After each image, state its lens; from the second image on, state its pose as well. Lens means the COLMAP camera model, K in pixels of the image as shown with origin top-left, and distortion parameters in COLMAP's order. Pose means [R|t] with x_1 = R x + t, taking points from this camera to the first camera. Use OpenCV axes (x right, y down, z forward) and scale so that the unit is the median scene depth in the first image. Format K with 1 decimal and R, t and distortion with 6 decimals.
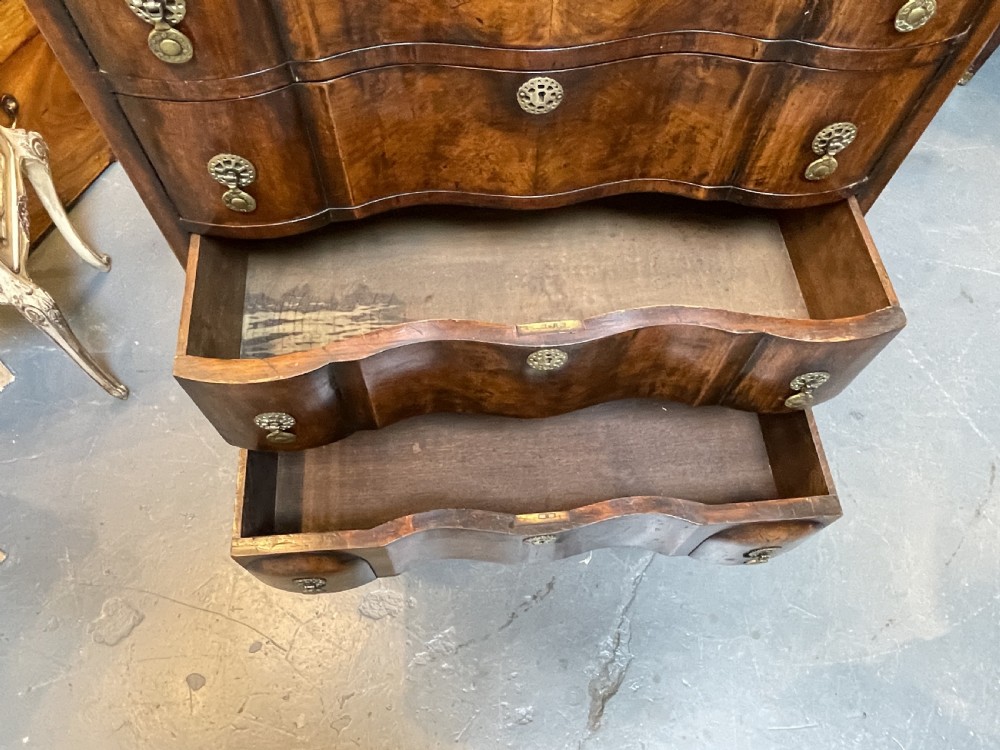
lens RADIAL K [[734.0, 0, 500.7], [0, 734.0, 368.8], [0, 0, 1]] dist [0.022708, -0.026160]
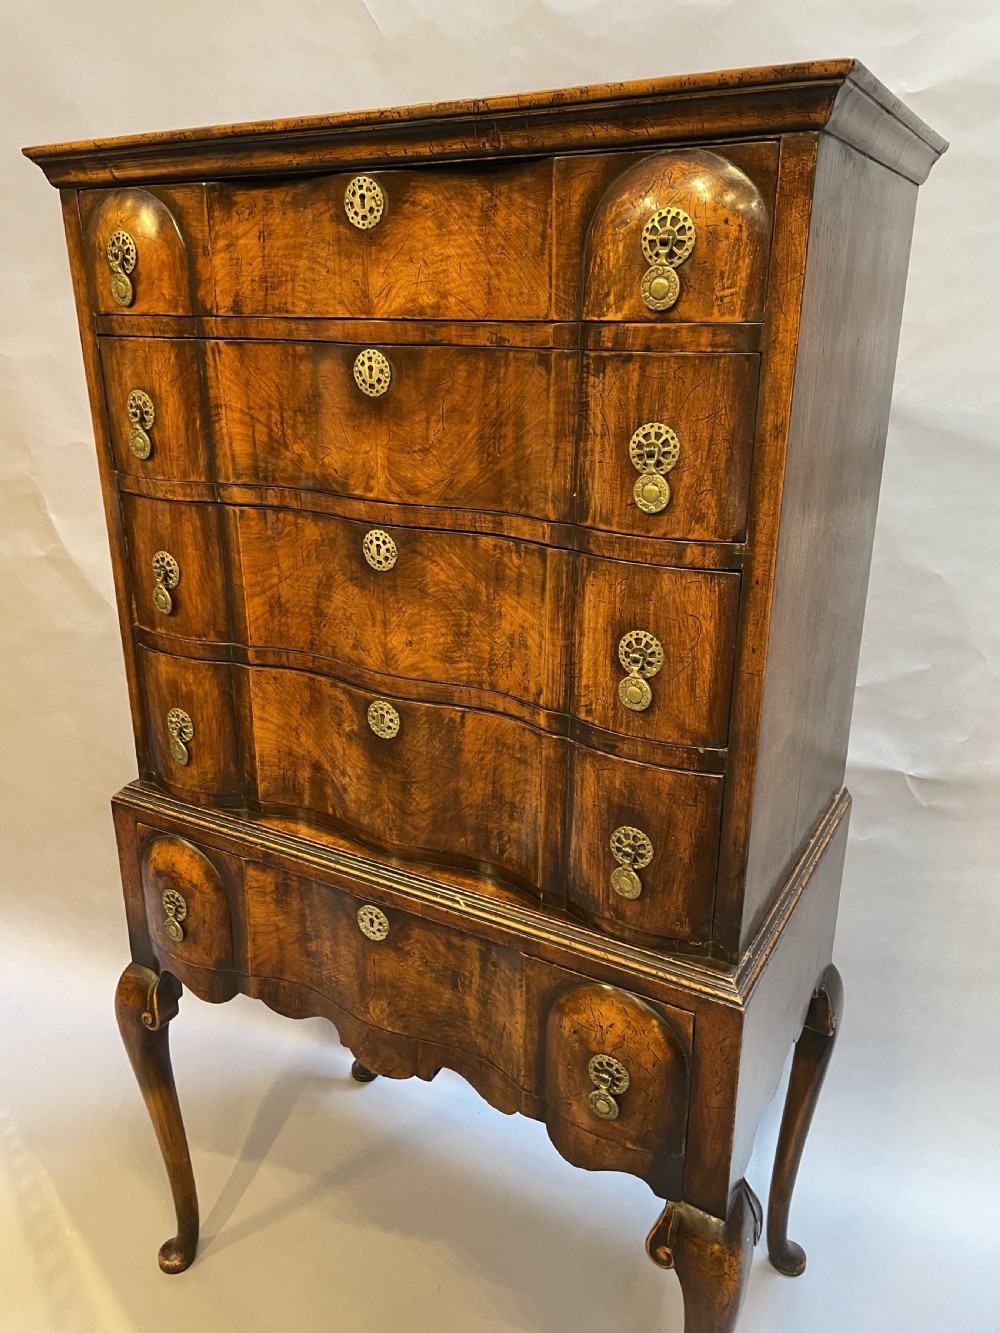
lens RADIAL K [[1020.4, 0, 498.2], [0, 1020.4, 667.9], [0, 0, 1]] dist [0.039001, -0.032601]
pose [[0.813219, 0.176697, -0.554484, 1.045629], [-0.502162, 0.694600, -0.515135, 0.438425], [0.294122, 0.697358, 0.653593, 0.164764]]
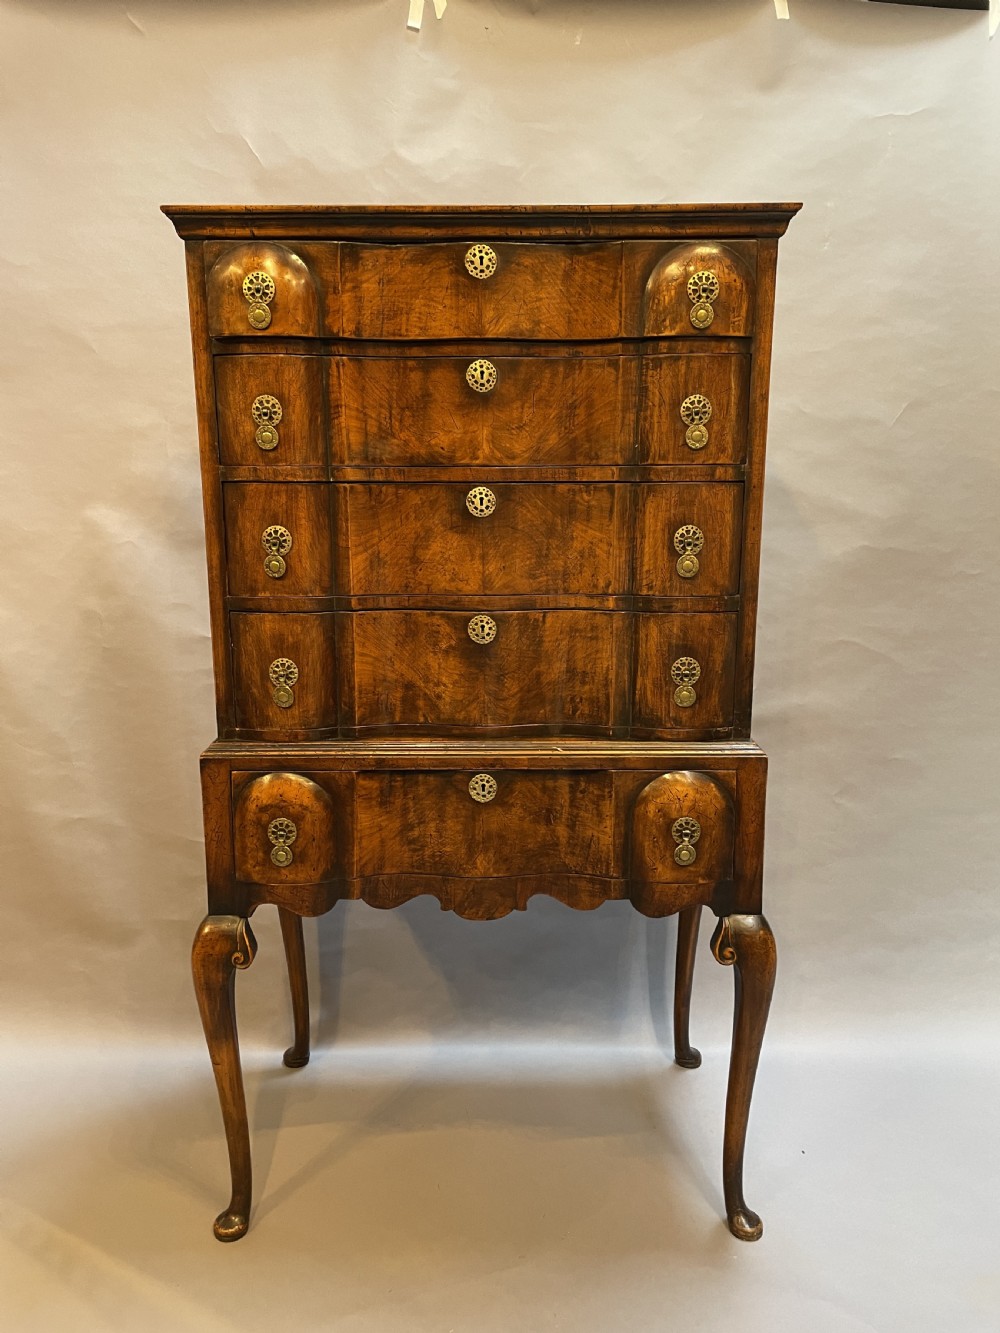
lens RADIAL K [[978.4, 0, 504.7], [0, 978.4, 679.6], [0, 0, 1]] dist [0.022708, -0.026160]
pose [[0.995018, -0.003477, -0.099634, 0.299155], [-0.073536, 0.649228, -0.757031, 1.398707], [0.067317, 0.760586, 0.645738, -0.053328]]
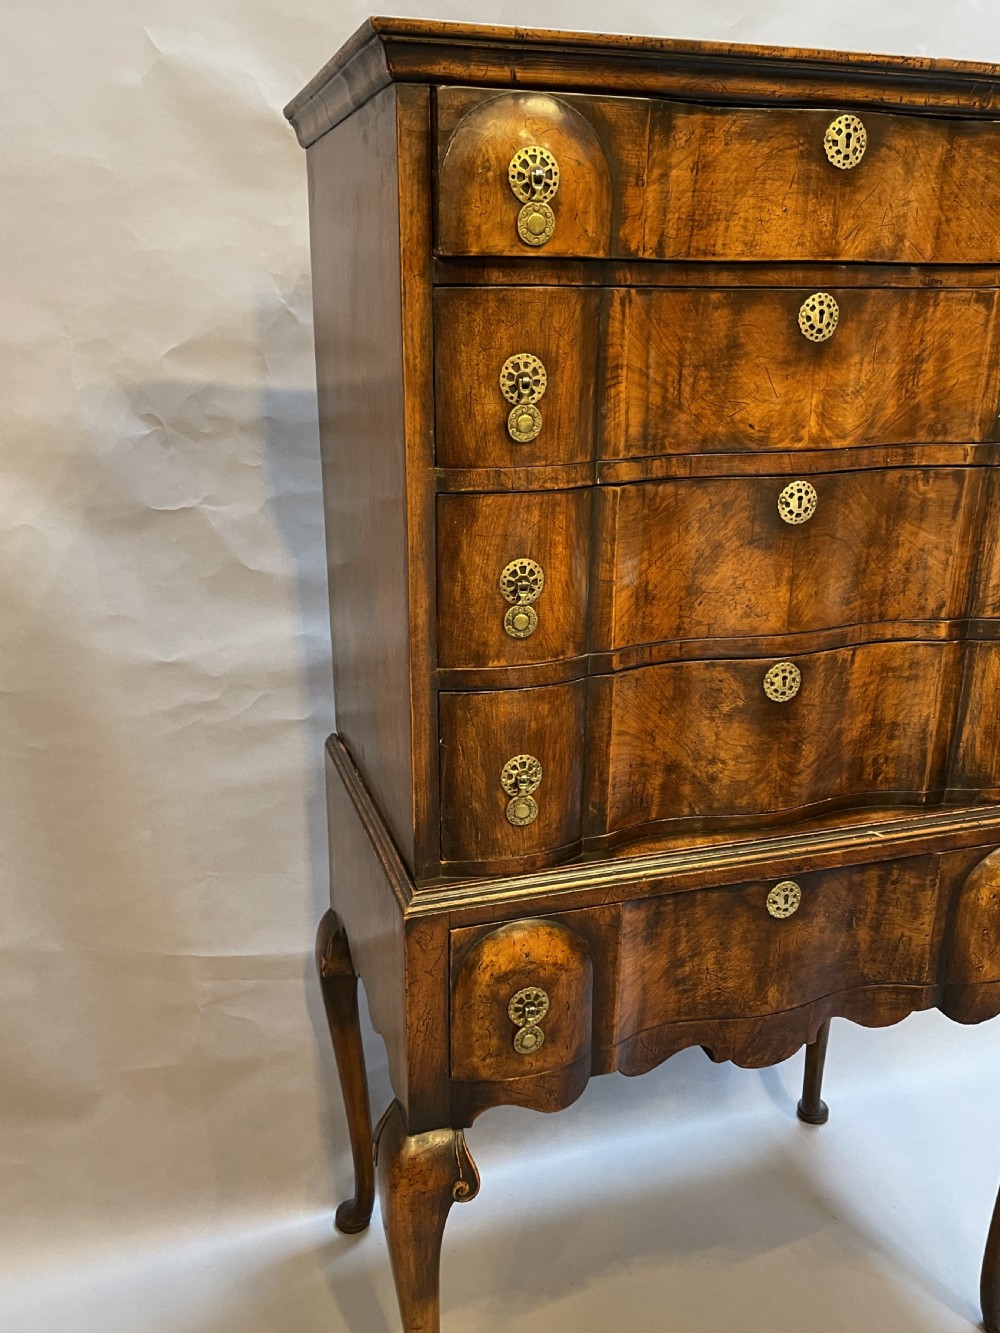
lens RADIAL K [[1096.4, 0, 470.9], [0, 1096.4, 675.2], [0, 0, 1]] dist [0.056175, -0.081018]
pose [[0.980793, -0.083396, 0.176324, -0.692384], [0.181262, 0.723554, -0.666043, 0.766183], [-0.072035, 0.685211, 0.724774, 0.040579]]
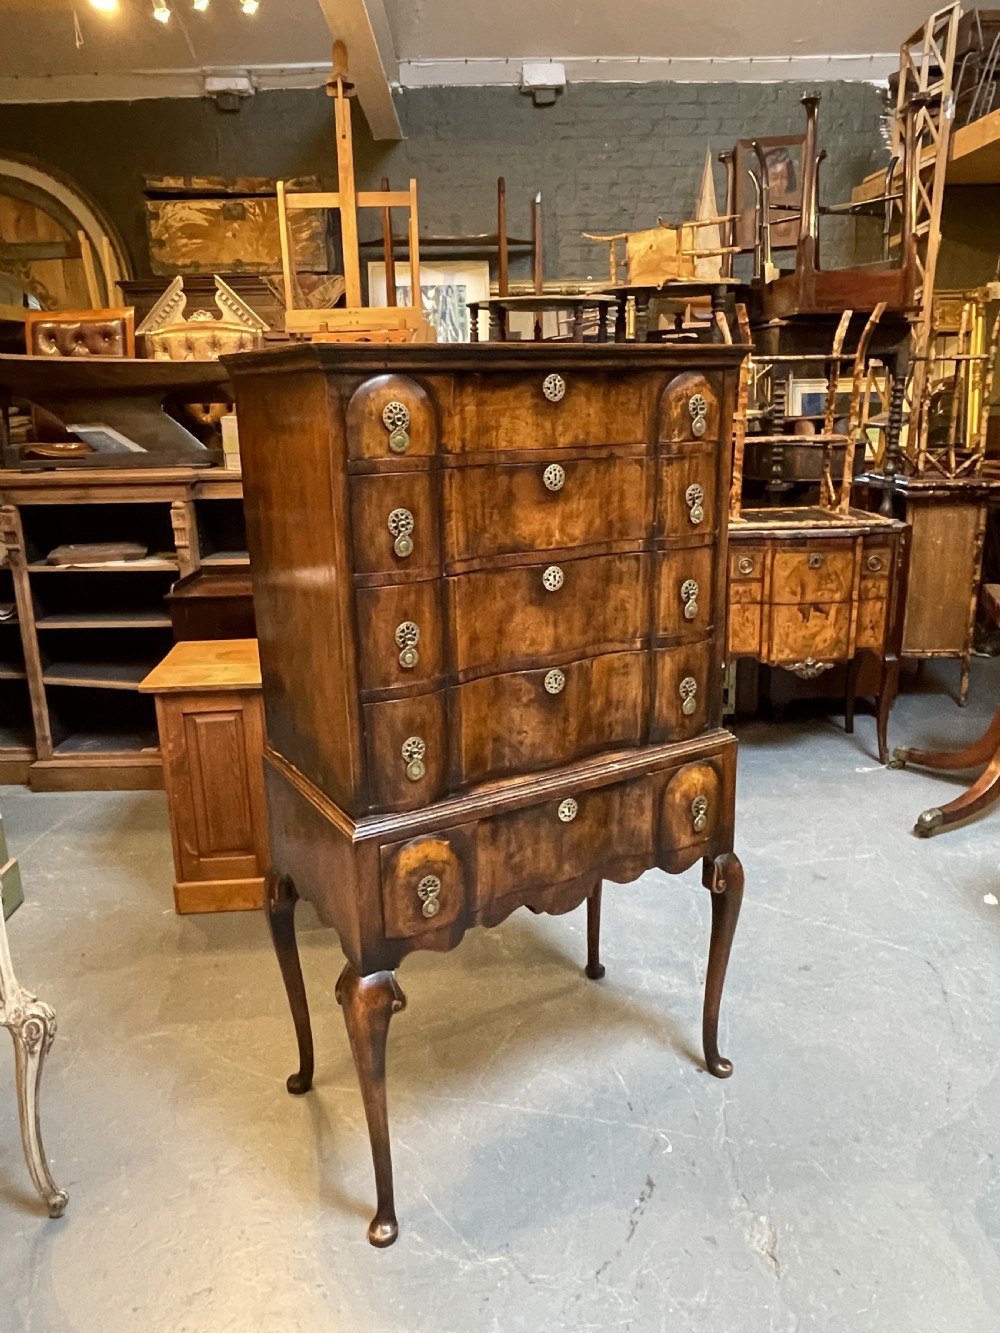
lens RADIAL K [[978.4, 0, 505.9], [0, 978.4, 666.3], [0, 0, 1]] dist [0.022708, -0.026160]
pose [[0.897972, -0.156342, 0.411343, -1.084592], [0.403516, 0.665466, -0.627957, 1.261252], [-0.175559, 0.729871, 0.660657, -0.458197]]
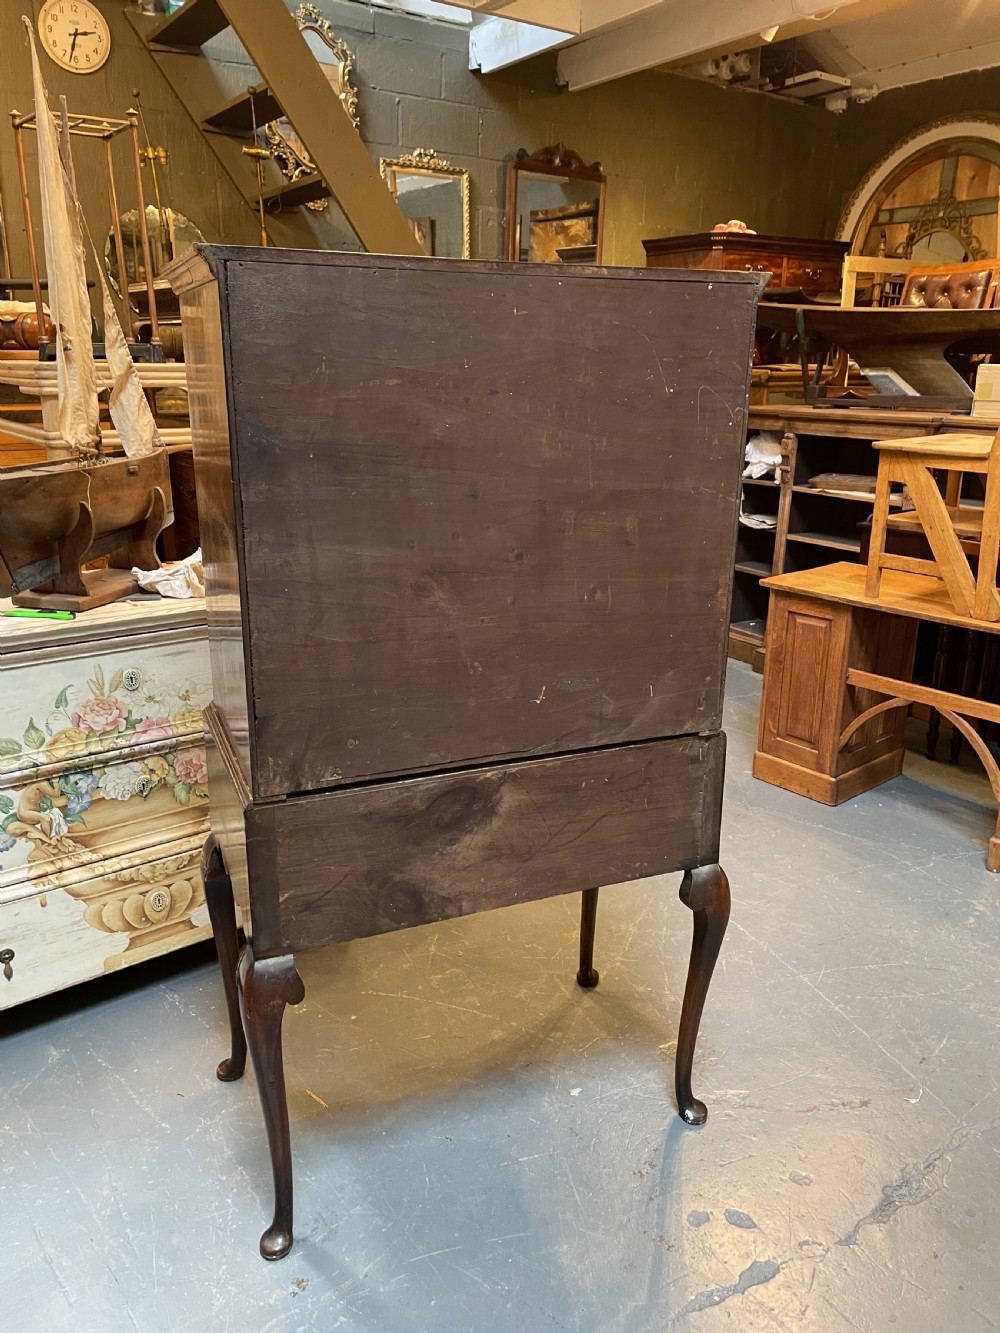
lens RADIAL K [[1020.4, 0, 509.6], [0, 1020.4, 654.9], [0, 0, 1]] dist [0.039001, -0.032601]
pose [[0.872524, 0.127830, -0.471553, 0.483244], [-0.426334, 0.670604, -0.607066, 2.016857], [0.238624, 0.730719, 0.639616, -0.740927]]
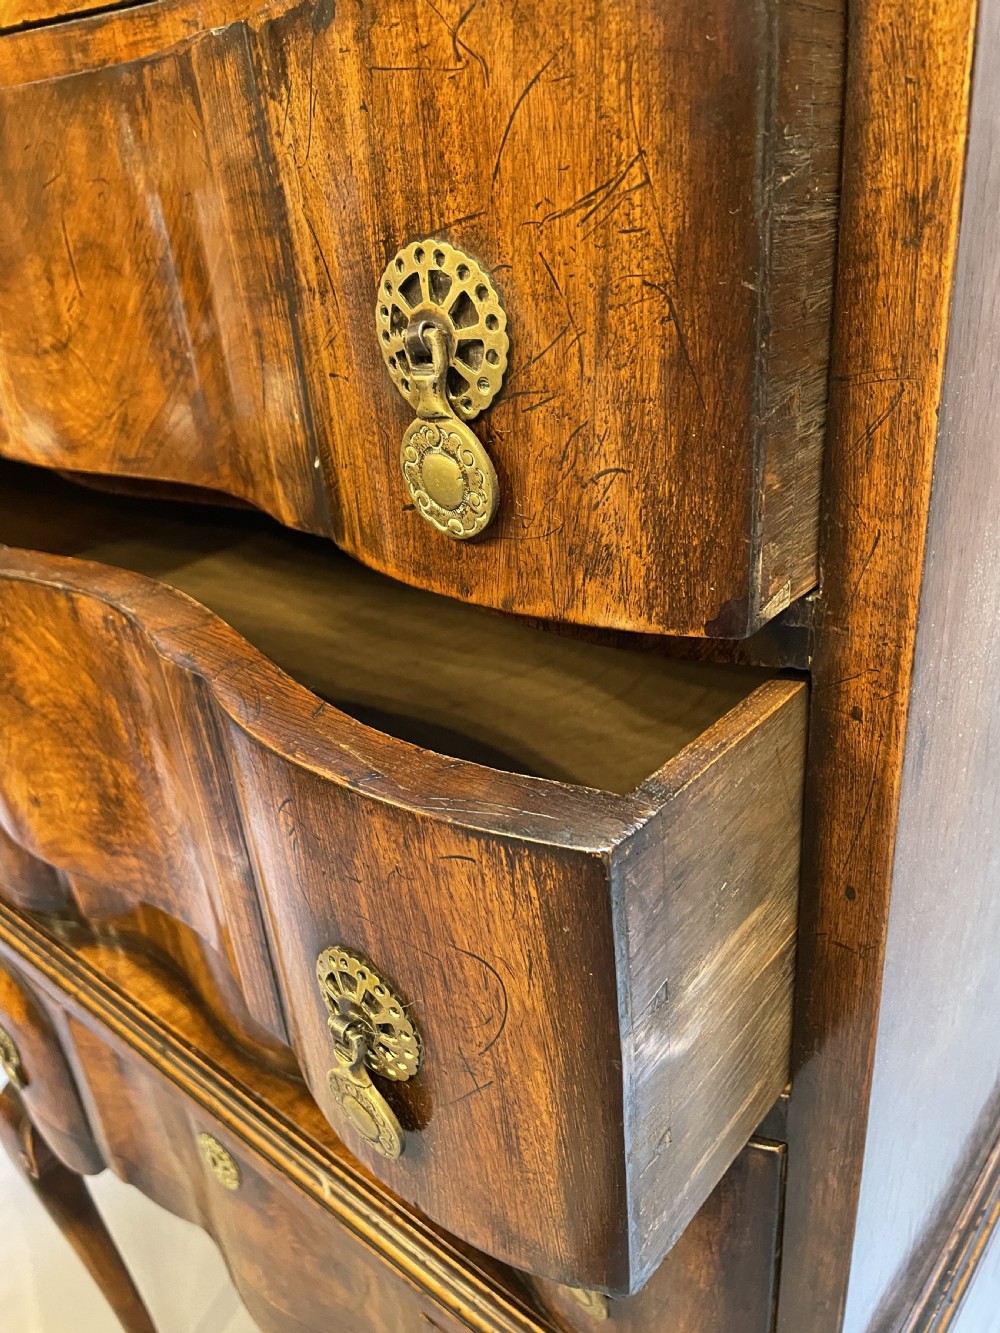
lens RADIAL K [[1020.4, 0, 514.8], [0, 1020.4, 638.2], [0, 0, 1]] dist [0.039001, -0.032601]
pose [[0.698108, 0.236479, -0.675813, 0.769824], [-0.576655, 0.745180, -0.334927, -0.263935], [0.424399, 0.623526, 0.656583, 0.665808]]
